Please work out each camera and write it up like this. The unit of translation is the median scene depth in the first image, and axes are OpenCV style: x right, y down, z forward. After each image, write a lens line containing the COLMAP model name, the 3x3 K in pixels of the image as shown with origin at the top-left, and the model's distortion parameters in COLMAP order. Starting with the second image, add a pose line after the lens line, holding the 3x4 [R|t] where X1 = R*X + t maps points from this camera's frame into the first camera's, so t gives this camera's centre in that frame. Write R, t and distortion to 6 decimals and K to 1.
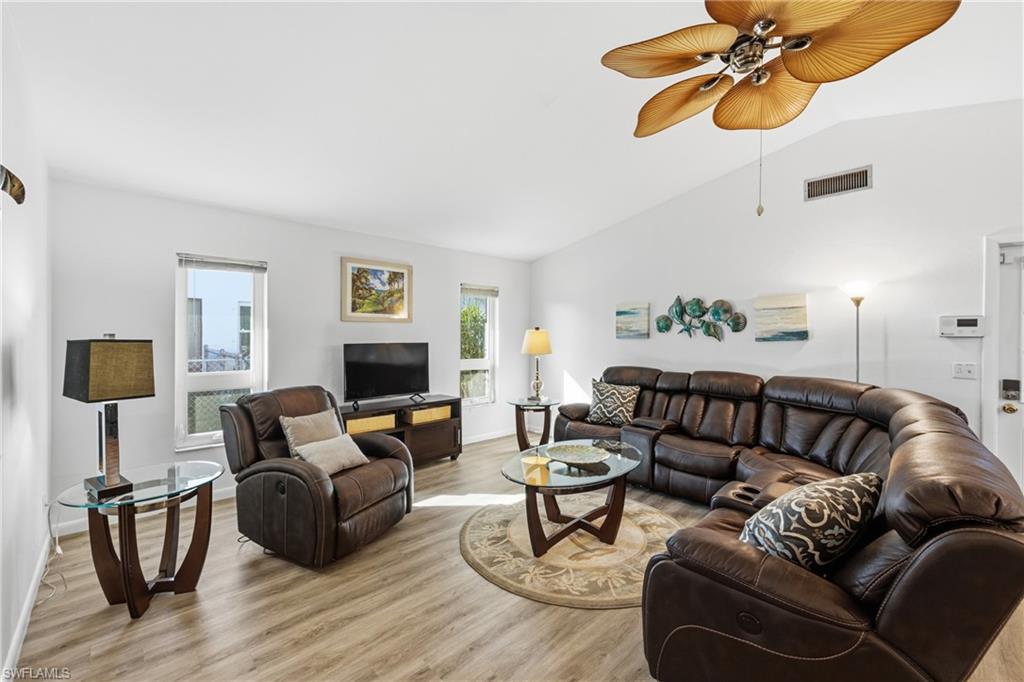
lens RADIAL K [[416.0, 0, 508.0], [0, 416.0, 339.4], [0, 0, 1]] dist [-0.002765, -0.000131]
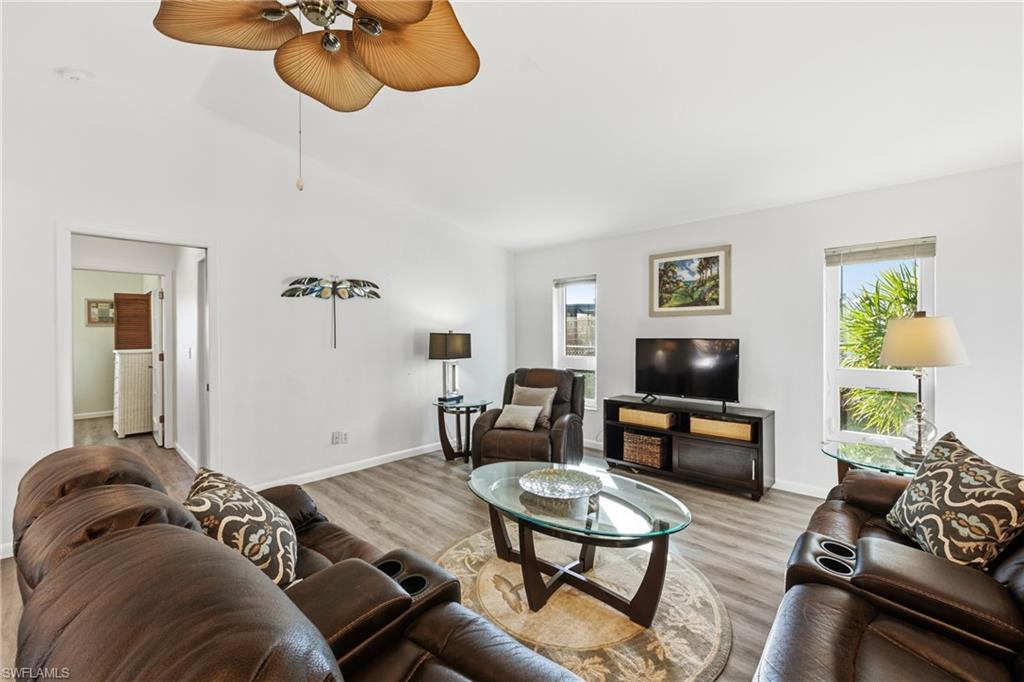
lens RADIAL K [[416.0, 0, 508.0], [0, 416.0, 339.4], [0, 0, 1]] dist [-0.002765, -0.000131]
pose [[0.049394, 0.016362, -0.998645, 0.615375], [-0.003218, 0.999863, 0.016223, -0.002980], [0.998774, 0.002412, 0.049440, 0.572265]]
